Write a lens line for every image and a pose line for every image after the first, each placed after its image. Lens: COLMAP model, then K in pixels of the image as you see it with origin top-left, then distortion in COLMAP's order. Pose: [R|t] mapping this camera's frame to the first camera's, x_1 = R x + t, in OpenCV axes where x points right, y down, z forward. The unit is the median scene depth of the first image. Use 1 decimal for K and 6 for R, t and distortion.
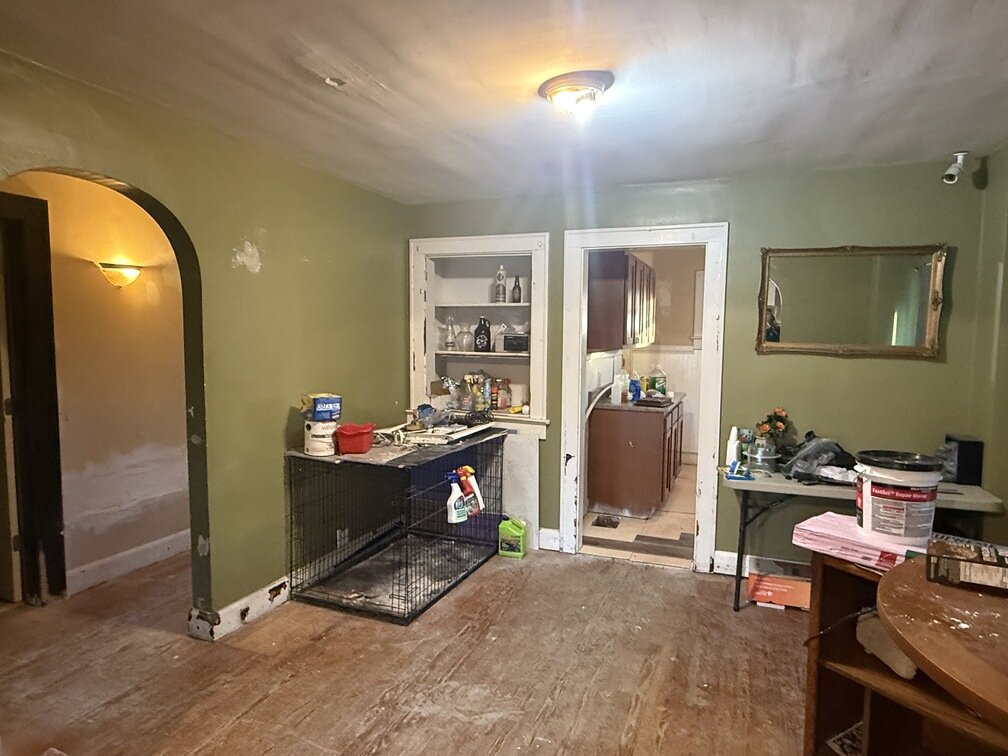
lens RADIAL K [[609.0, 0, 505.3], [0, 609.0, 378.7], [0, 0, 1]] dist [0.000112, -0.000155]
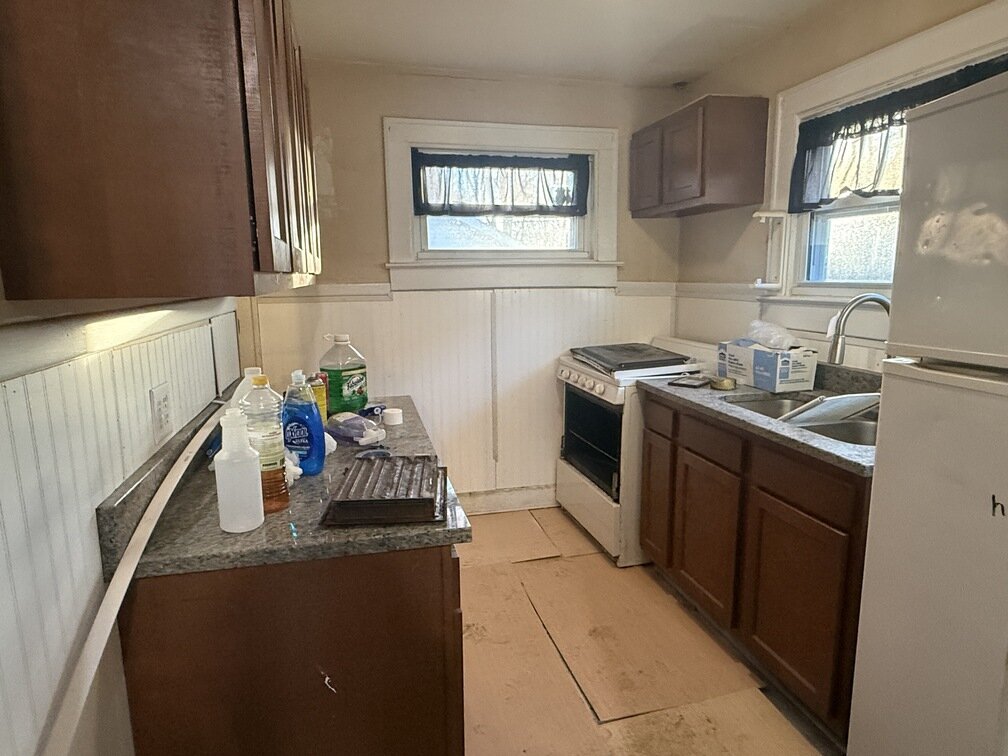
lens RADIAL K [[609.0, 0, 506.7], [0, 609.0, 377.4], [0, 0, 1]] dist [0.000112, -0.000155]
pose [[0.807688, -0.118900, 0.577497, 0.123845], [0.067852, 0.991693, 0.109280, -0.032846], [-0.585693, -0.049080, 0.809045, 0.690675]]
